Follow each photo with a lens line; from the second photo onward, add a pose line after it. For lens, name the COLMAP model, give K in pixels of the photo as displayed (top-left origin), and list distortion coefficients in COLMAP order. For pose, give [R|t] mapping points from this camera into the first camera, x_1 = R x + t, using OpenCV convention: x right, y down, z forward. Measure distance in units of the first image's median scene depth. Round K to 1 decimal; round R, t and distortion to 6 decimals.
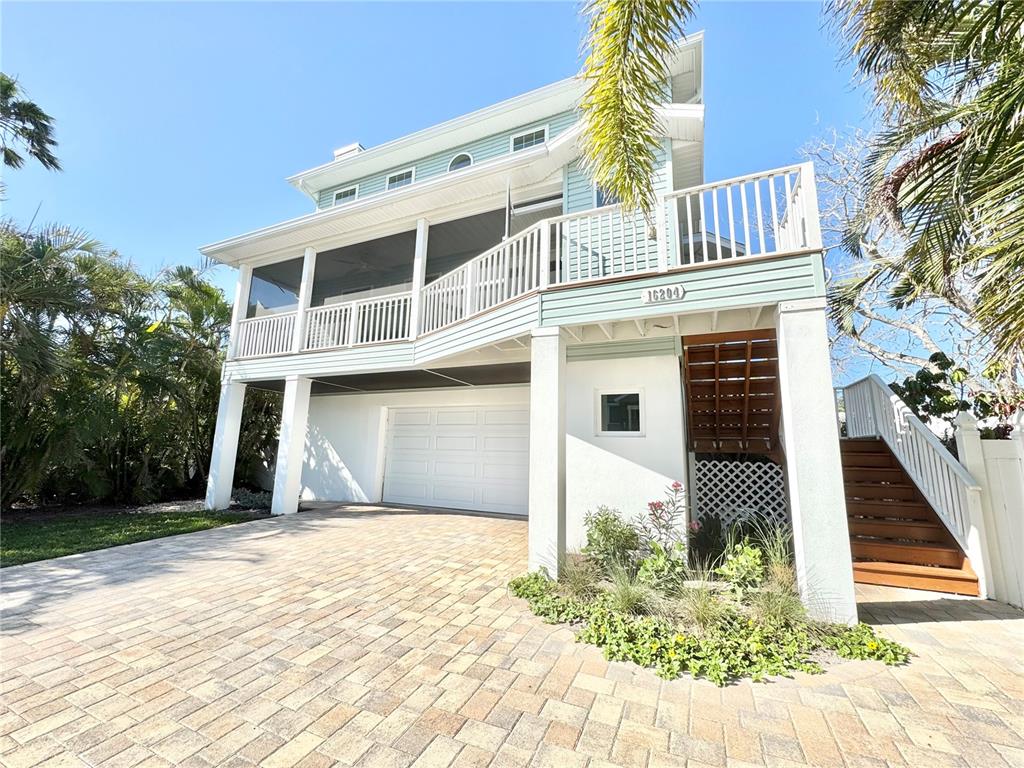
lens RADIAL K [[411.5, 0, 512.0], [0, 411.5, 384.0], [0, 0, 1]] dist [0.000045, 0.000224]
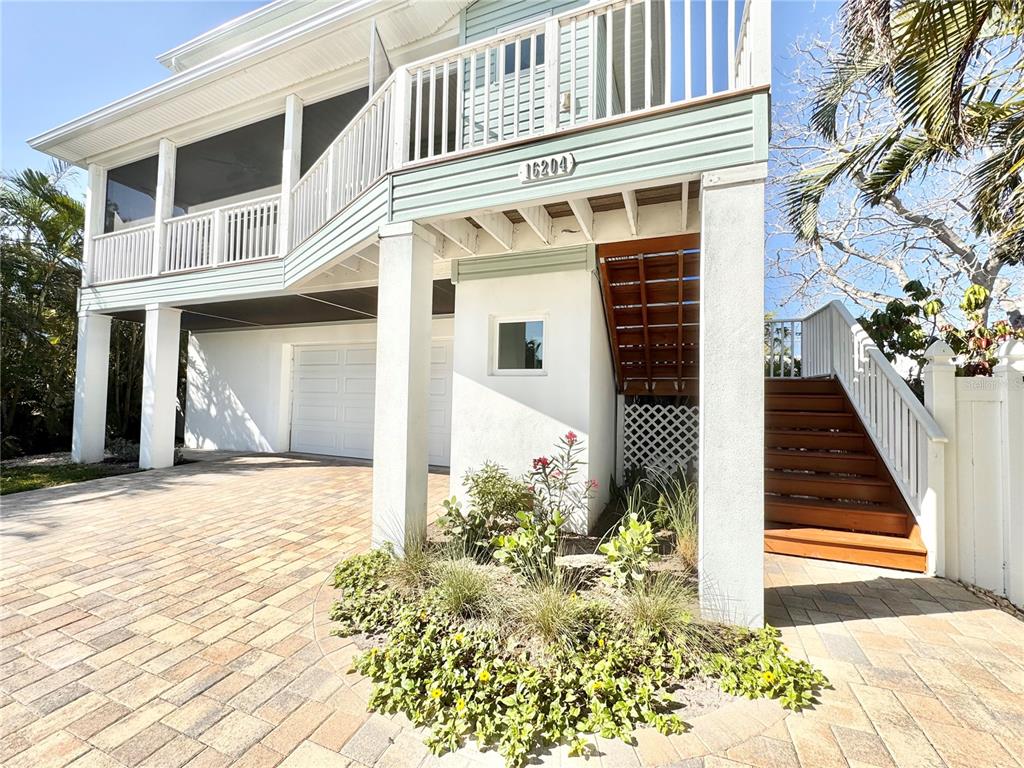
lens RADIAL K [[411.5, 0, 512.0], [0, 411.5, 384.0], [0, 0, 1]] dist [0.000045, 0.000224]
pose [[0.999122, -0.002404, 0.041818, 0.199484], [-0.003281, 0.990794, 0.135340, 0.033134], [-0.041758, -0.135358, 0.989916, 0.193584]]
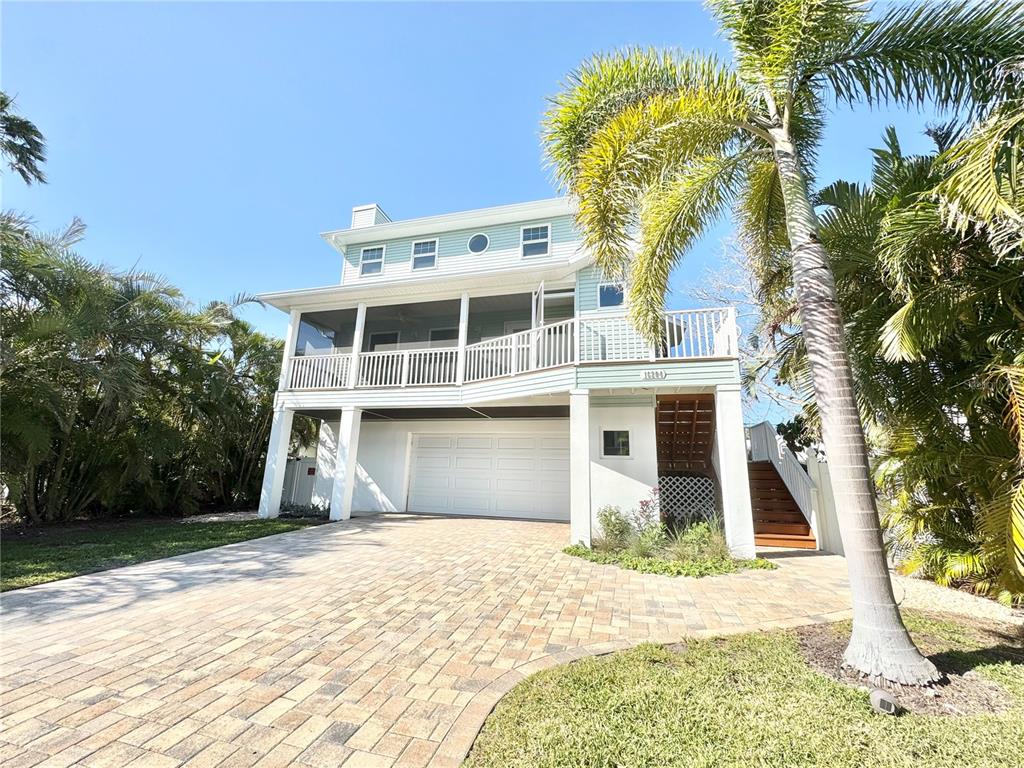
lens RADIAL K [[411.5, 0, 512.0], [0, 411.5, 384.0], [0, 0, 1]] dist [0.000045, 0.000224]
pose [[0.987755, 0.037381, 0.151470, -0.329088], [-0.029685, 0.998166, -0.052755, -0.052020], [-0.153164, 0.047613, 0.987053, -0.412451]]
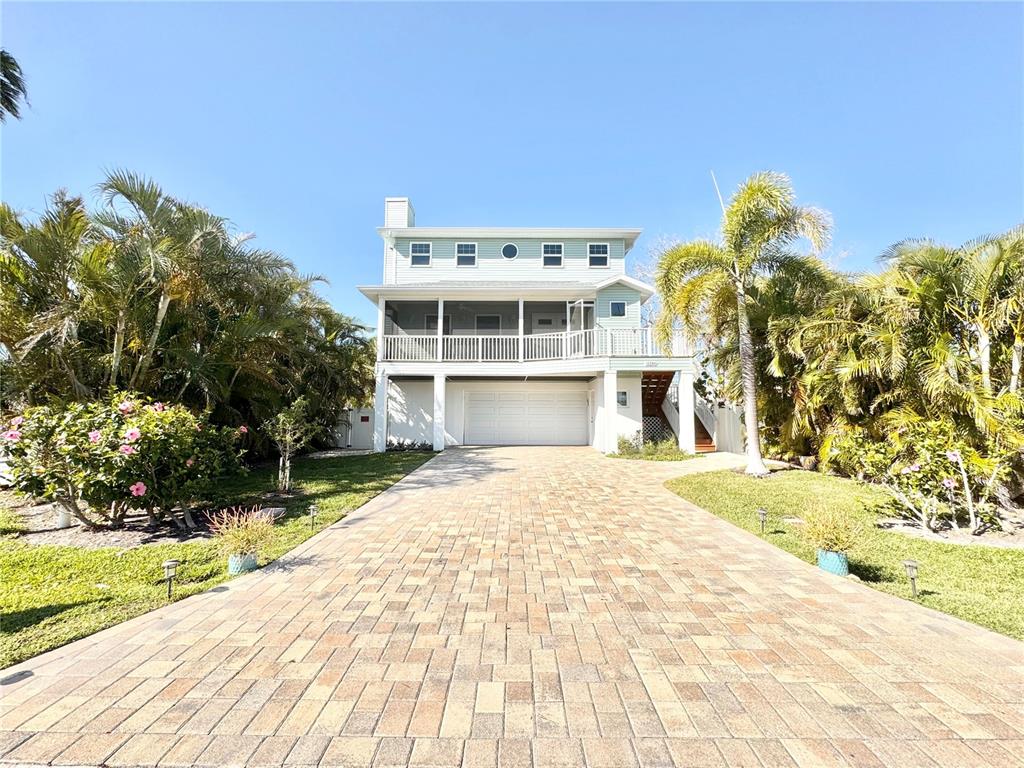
lens RADIAL K [[409.2, 0, 512.0], [0, 409.2, 384.0], [0, 0, 1]] dist [-0.002945, -0.000196]
pose [[0.914063, 0.011333, 0.405414, -1.330052], [-0.048309, 0.995535, 0.081089, -0.188379], [-0.402685, -0.093705, 0.910530, -1.020439]]
